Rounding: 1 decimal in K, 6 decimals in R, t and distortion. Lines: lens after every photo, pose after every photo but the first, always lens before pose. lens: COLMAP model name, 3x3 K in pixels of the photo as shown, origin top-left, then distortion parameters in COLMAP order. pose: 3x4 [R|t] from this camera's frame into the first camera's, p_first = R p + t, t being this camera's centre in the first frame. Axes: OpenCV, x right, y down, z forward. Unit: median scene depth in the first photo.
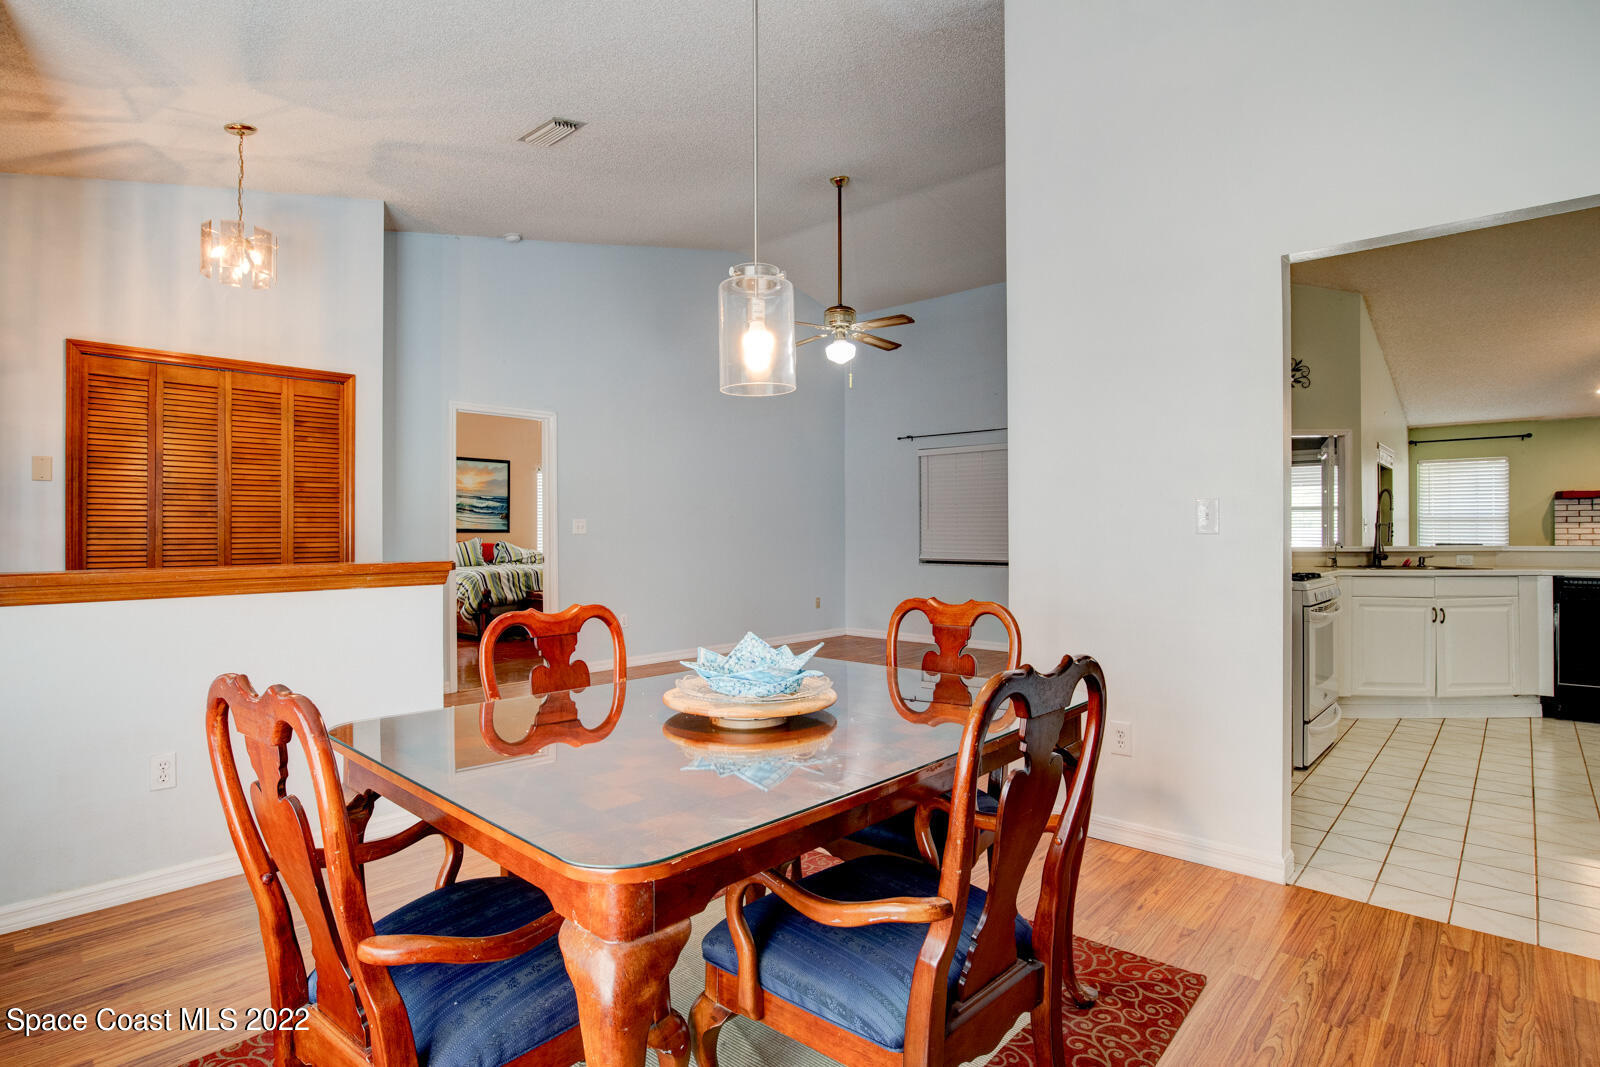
lens RADIAL K [[838.3, 0, 803.4], [0, 838.3, 533.2], [0, 0, 1]] dist [-0.033554, 0.007945]
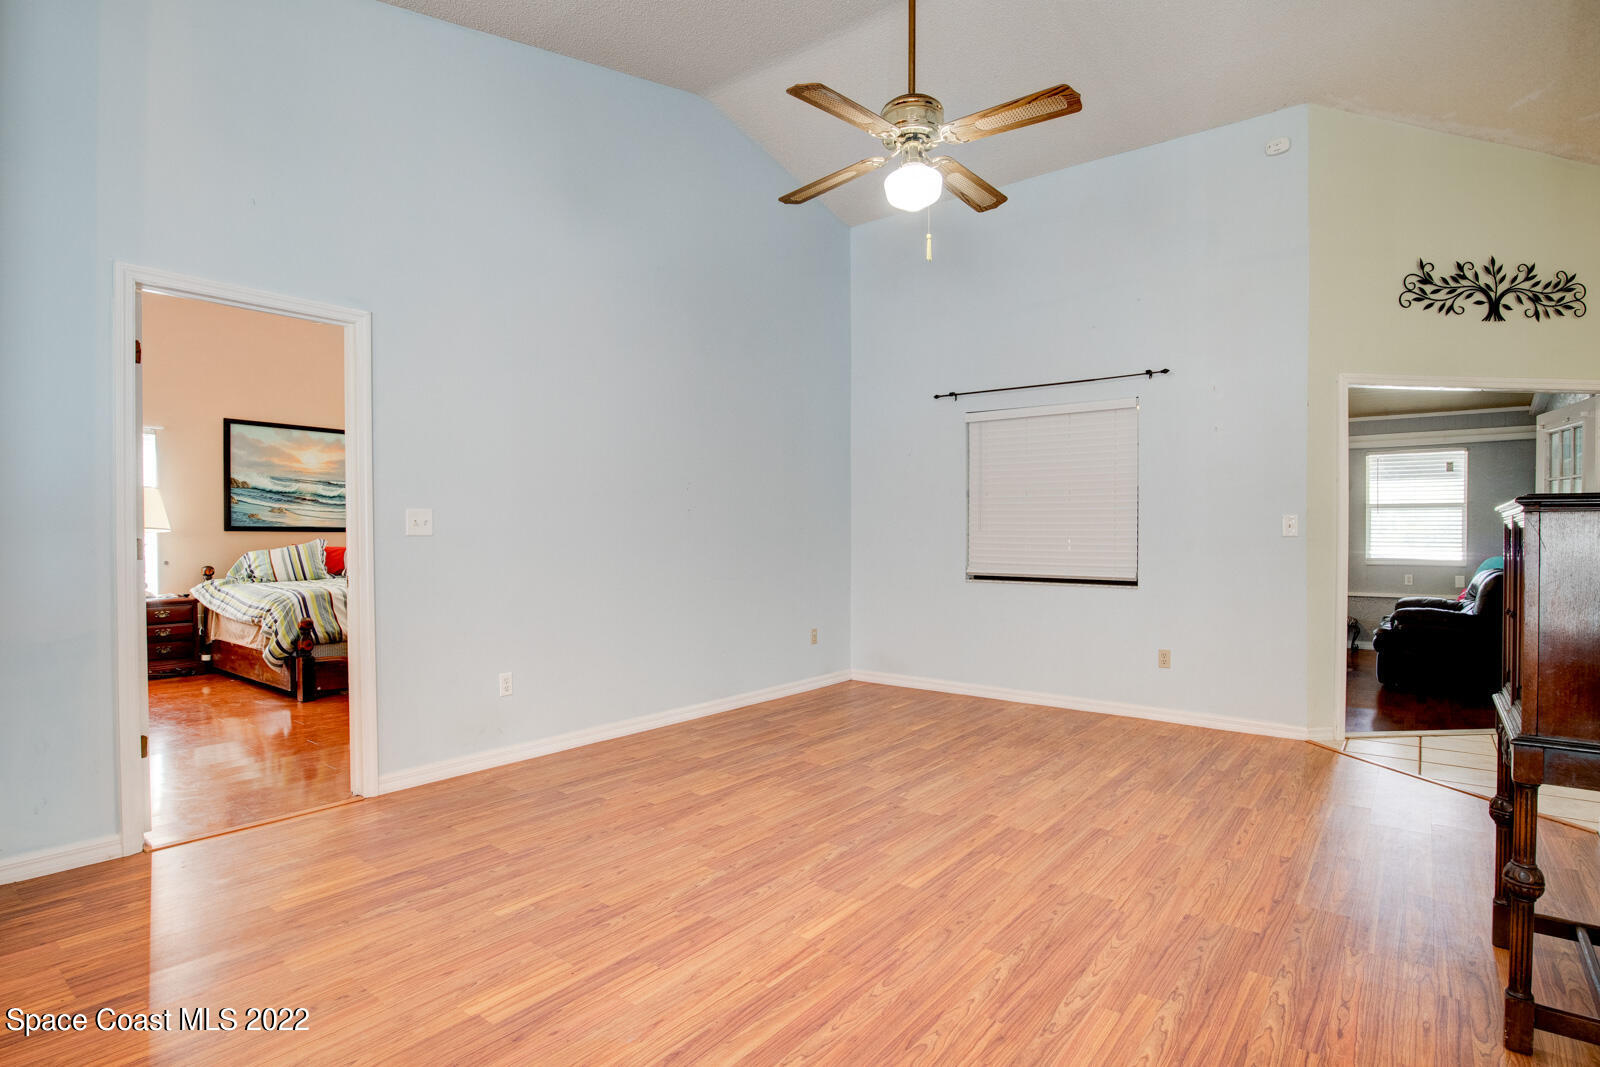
lens RADIAL K [[838.3, 0, 801.7], [0, 838.3, 533.0], [0, 0, 1]] dist [-0.033554, 0.007945]
pose [[0.997930, 0.004954, 0.064122, -0.038226], [-0.004893, 0.999987, -0.001116, -0.000976], [-0.064127, 0.000800, 0.997941, 0.333114]]
